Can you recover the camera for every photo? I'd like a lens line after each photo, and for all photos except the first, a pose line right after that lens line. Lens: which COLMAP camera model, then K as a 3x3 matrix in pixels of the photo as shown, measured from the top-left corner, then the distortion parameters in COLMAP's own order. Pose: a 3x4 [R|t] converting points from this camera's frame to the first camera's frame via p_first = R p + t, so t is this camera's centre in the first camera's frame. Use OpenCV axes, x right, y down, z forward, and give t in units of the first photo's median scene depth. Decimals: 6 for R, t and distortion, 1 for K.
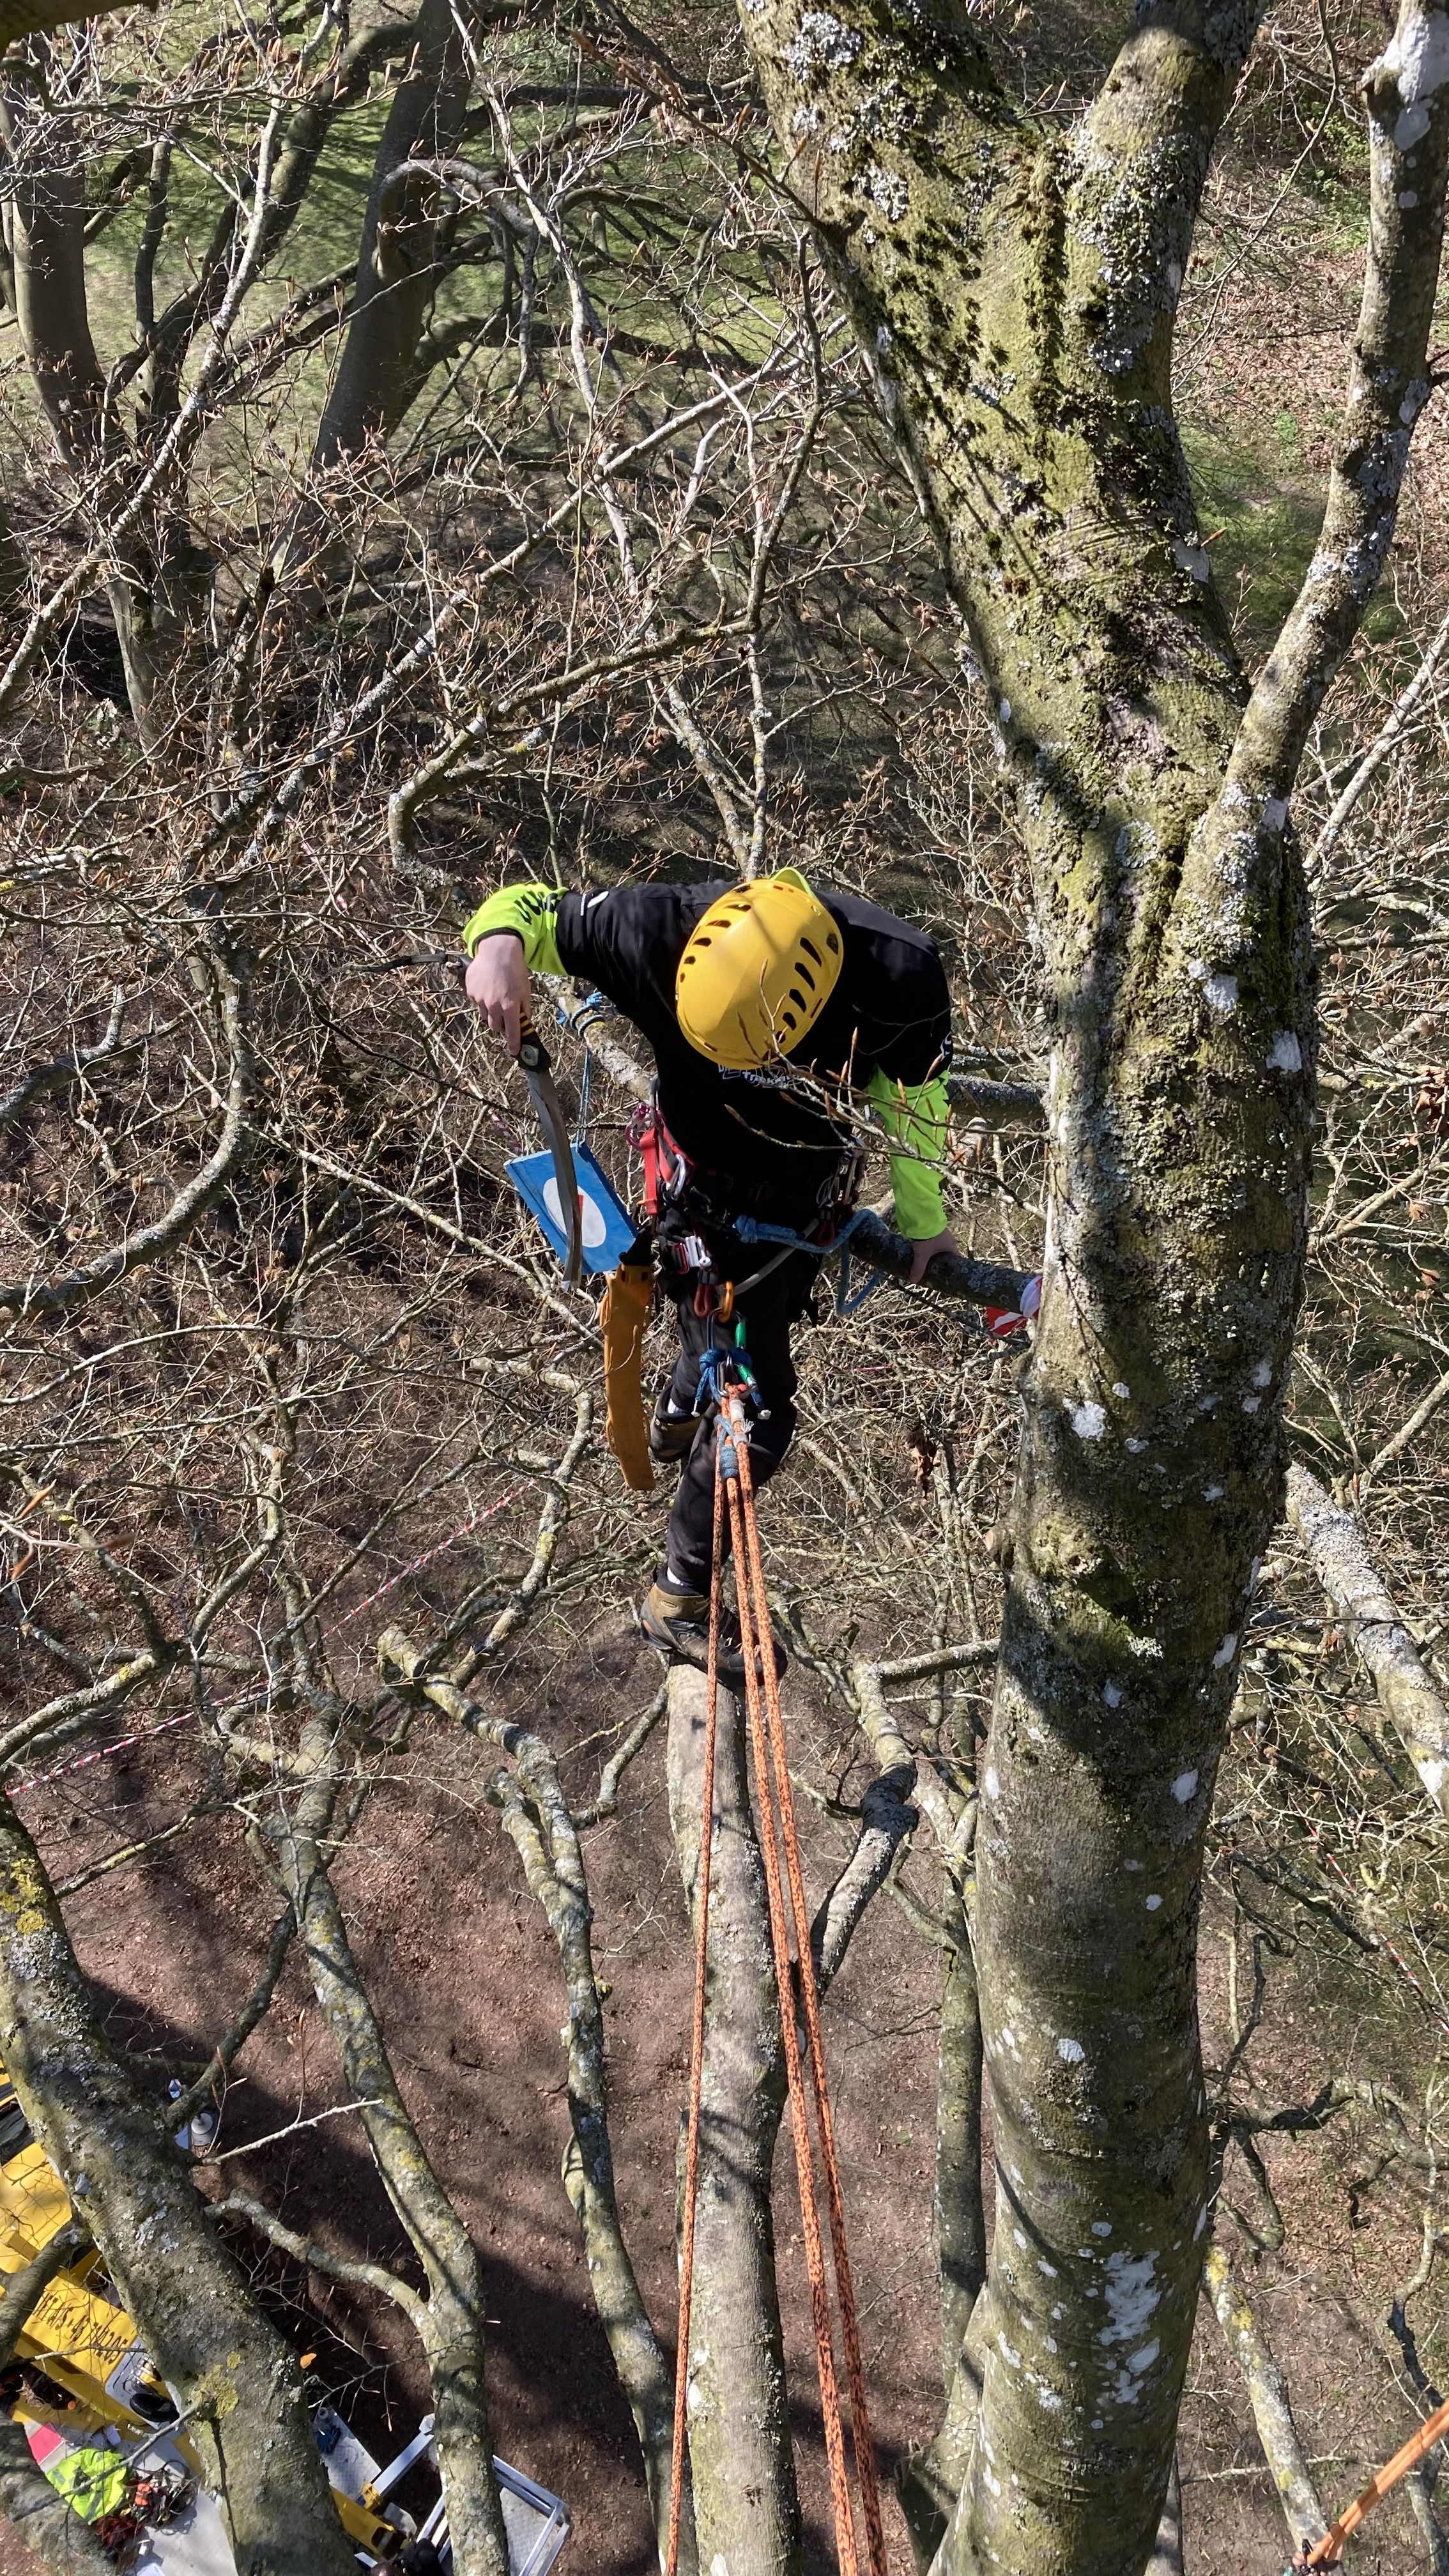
lens RADIAL K [[2083.2, 0, 734.6], [0, 2083.2, 1262.4], [0, 0, 1]] dist [0.034387, -0.022691]
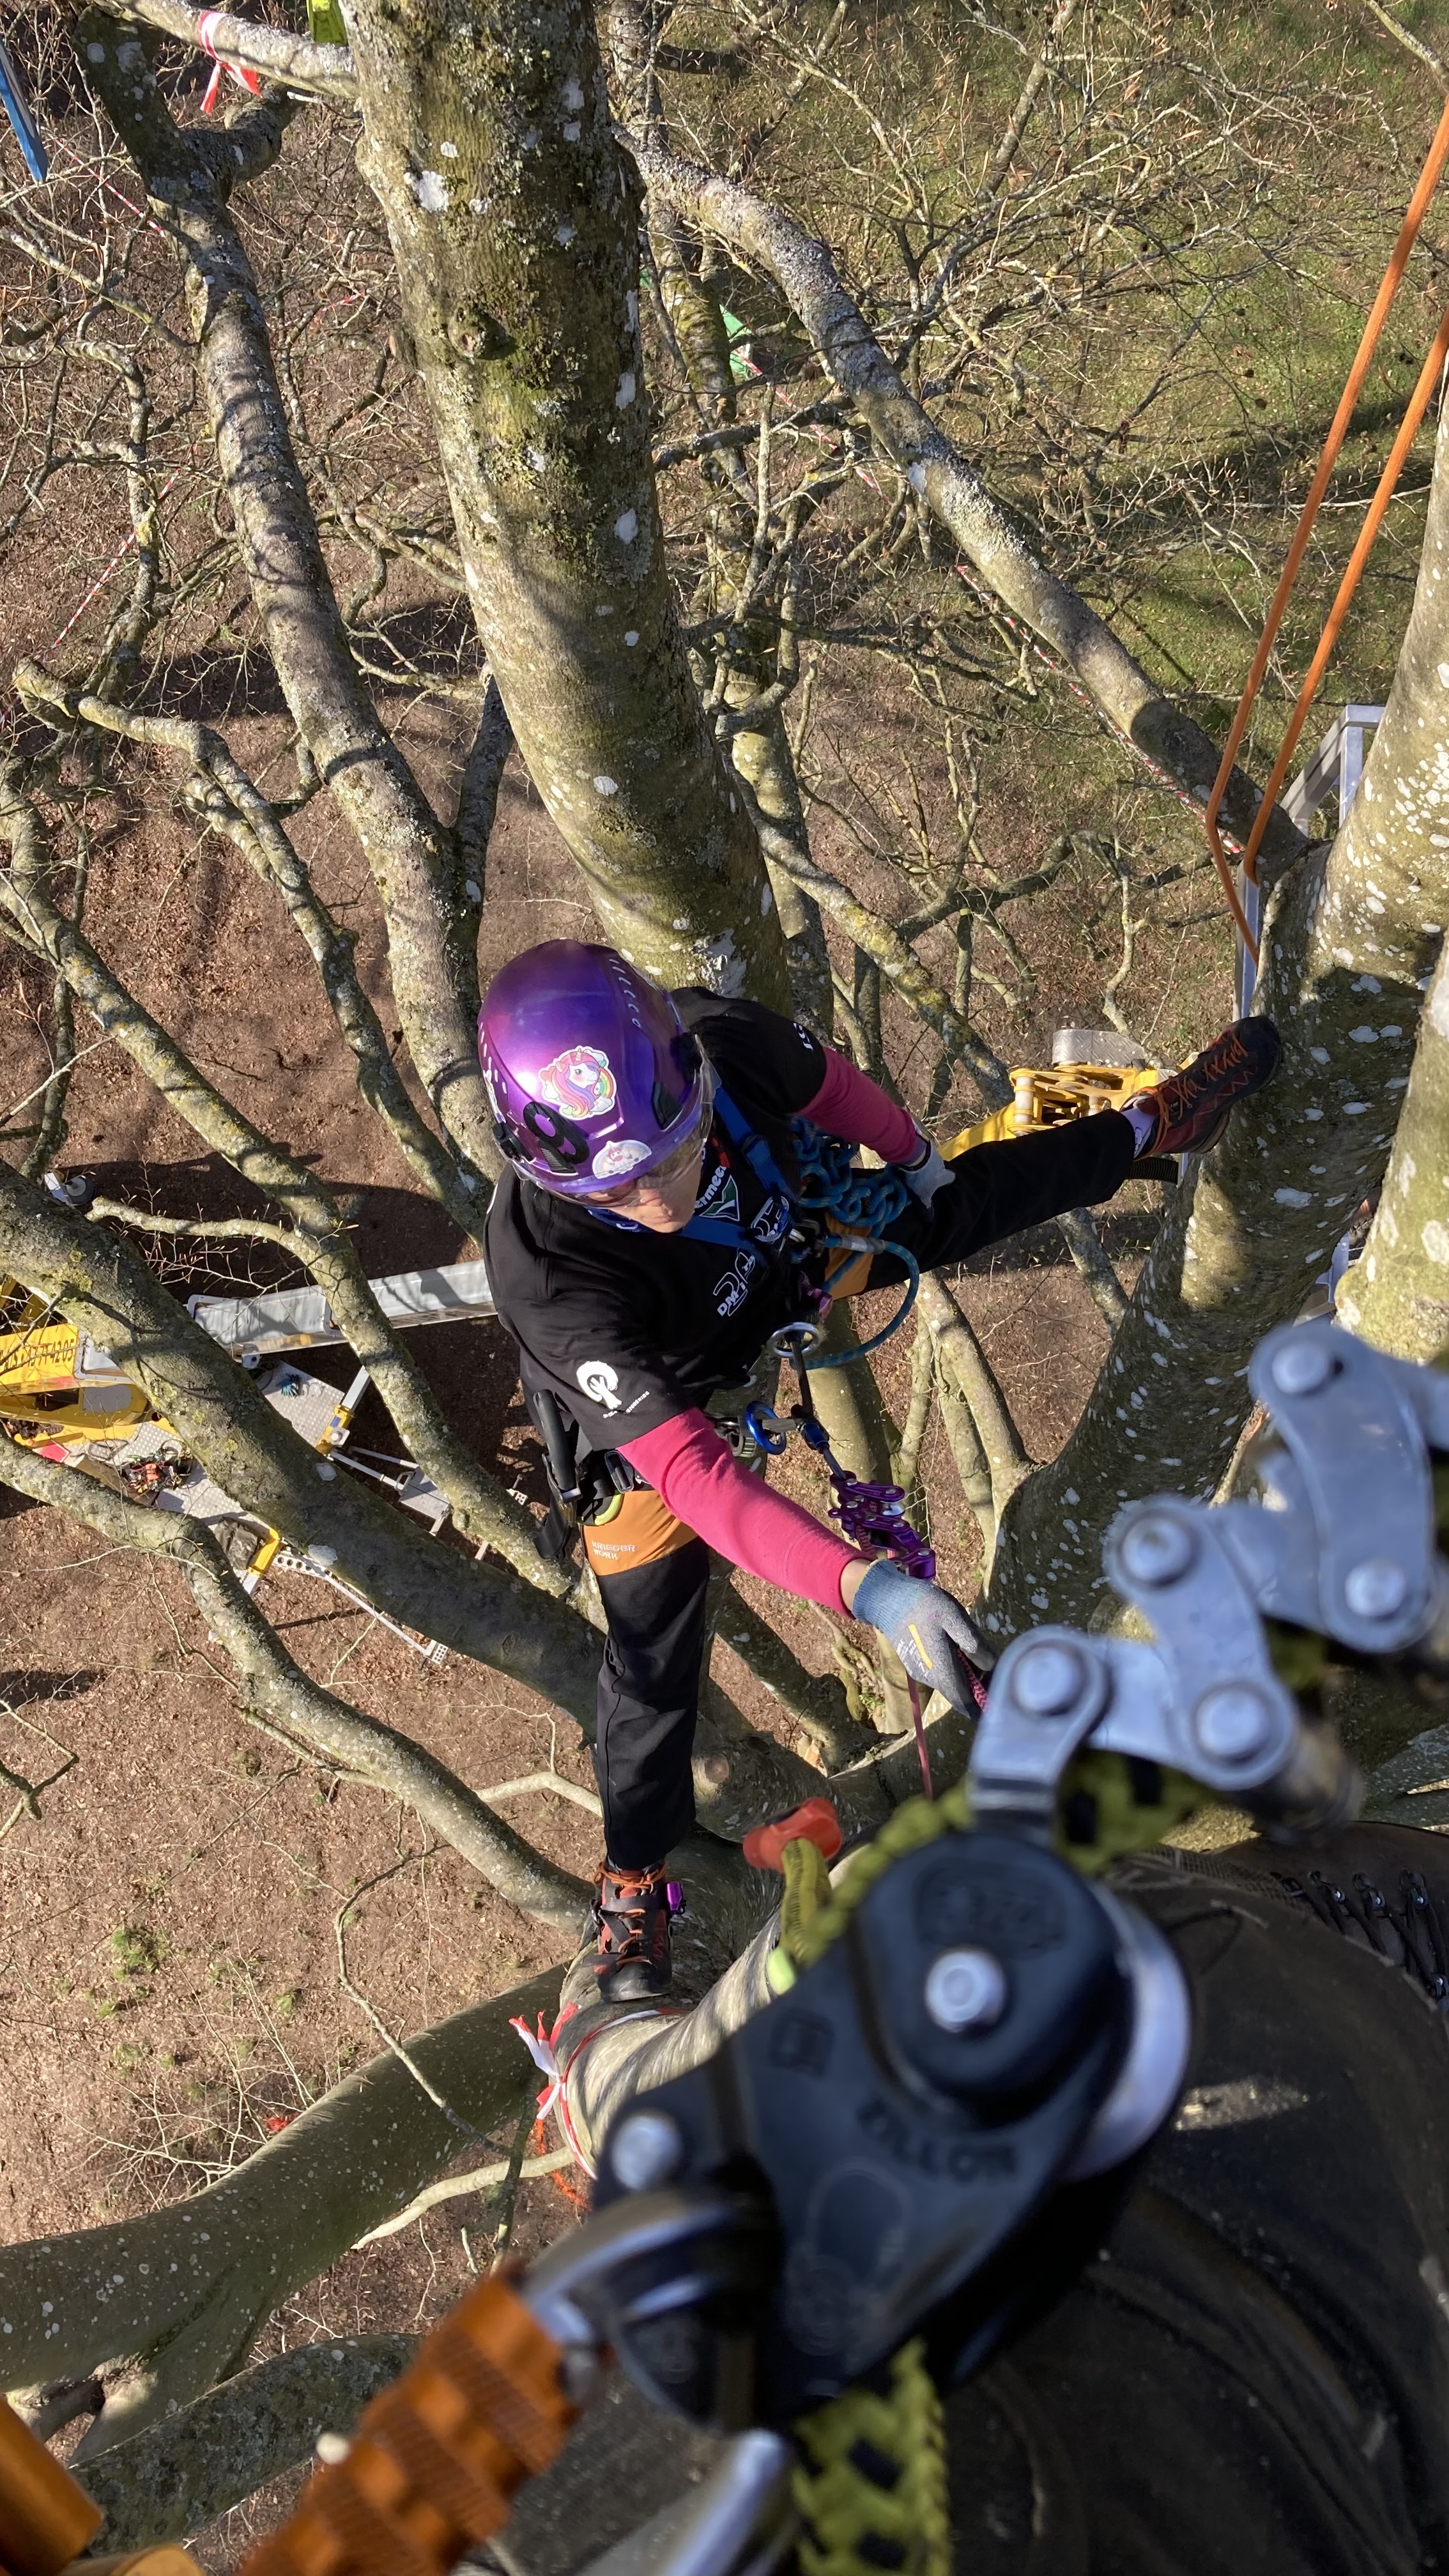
lens RADIAL K [[2083.2, 0, 722.9], [0, 2083.2, 1272.8], [0, 0, 1]] dist [0.034387, -0.022691]
pose [[0.954540, -0.295550, 0.038775, 0.085605], [0.240082, 0.839374, 0.487659, 0.041416], [-0.176674, -0.456181, 0.872172, -0.154372]]
